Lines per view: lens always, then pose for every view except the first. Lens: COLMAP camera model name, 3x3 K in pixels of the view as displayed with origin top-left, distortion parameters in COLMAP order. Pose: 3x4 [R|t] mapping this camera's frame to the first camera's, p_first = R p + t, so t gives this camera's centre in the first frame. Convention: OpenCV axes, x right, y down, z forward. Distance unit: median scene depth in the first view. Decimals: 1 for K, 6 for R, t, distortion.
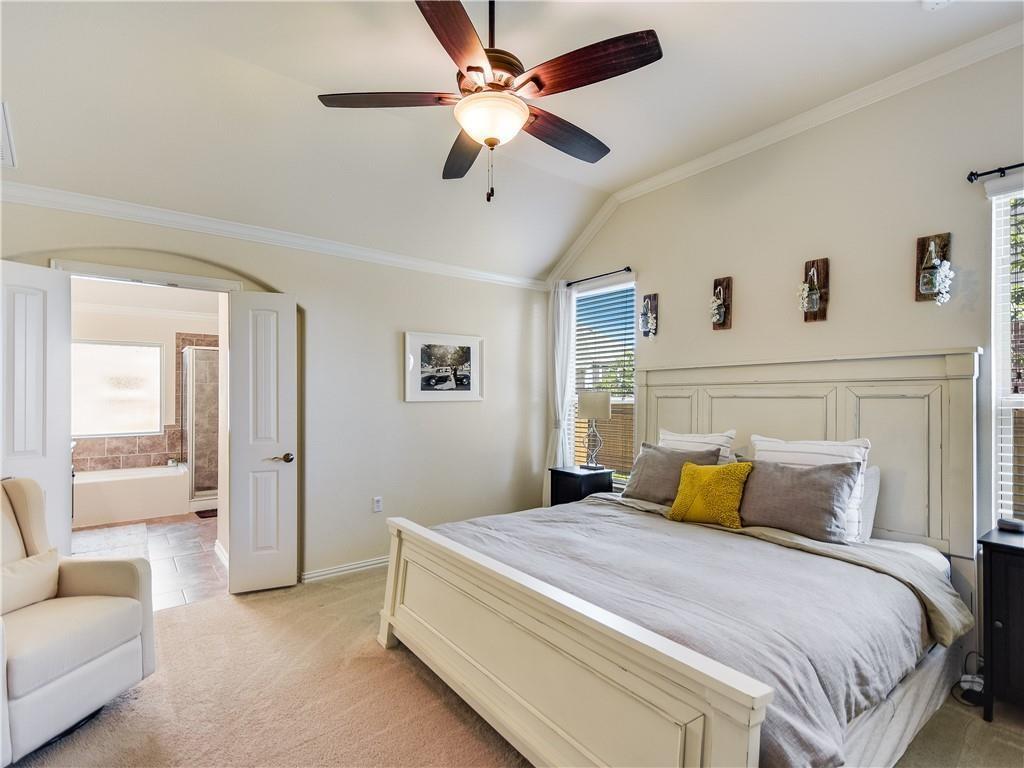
lens RADIAL K [[498.2, 0, 512.0], [0, 498.2, 384.0], [0, 0, 1]] dist [-0.000312, 0.000037]
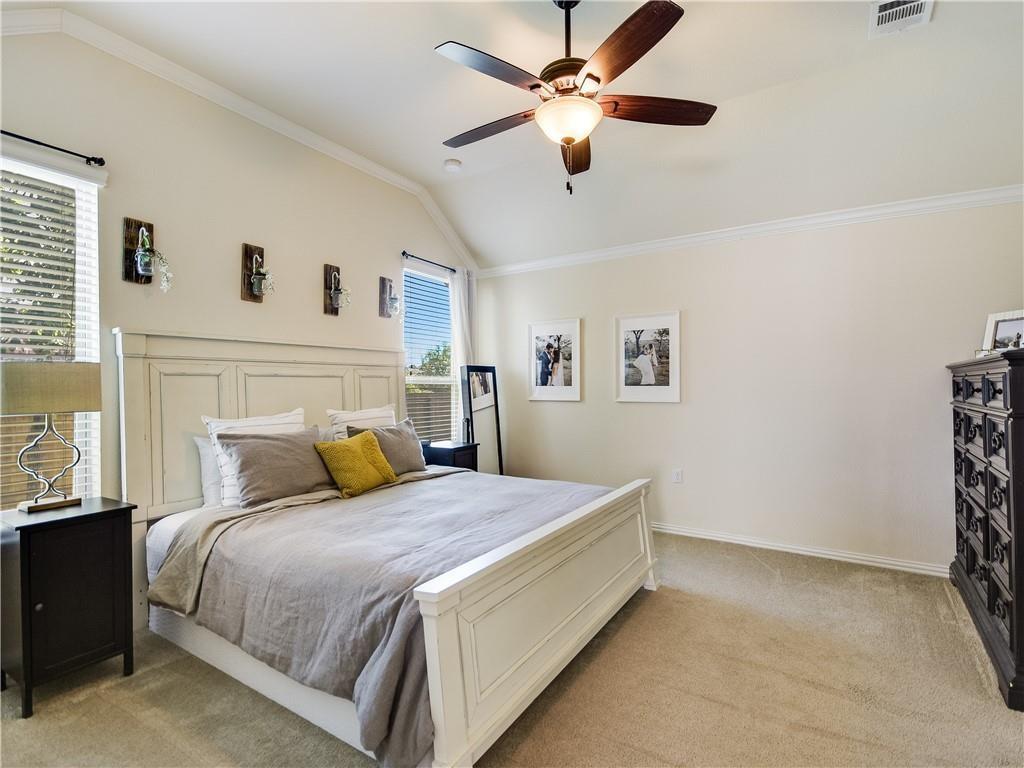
lens RADIAL K [[498.2, 0, 512.0], [0, 498.2, 384.0], [0, 0, 1]] dist [-0.000312, 0.000037]
pose [[-0.357150, 0.007578, 0.934016, -1.190885], [-0.018389, 0.999716, -0.015143, 0.092743], [-0.933866, -0.022584, -0.356909, 1.746420]]
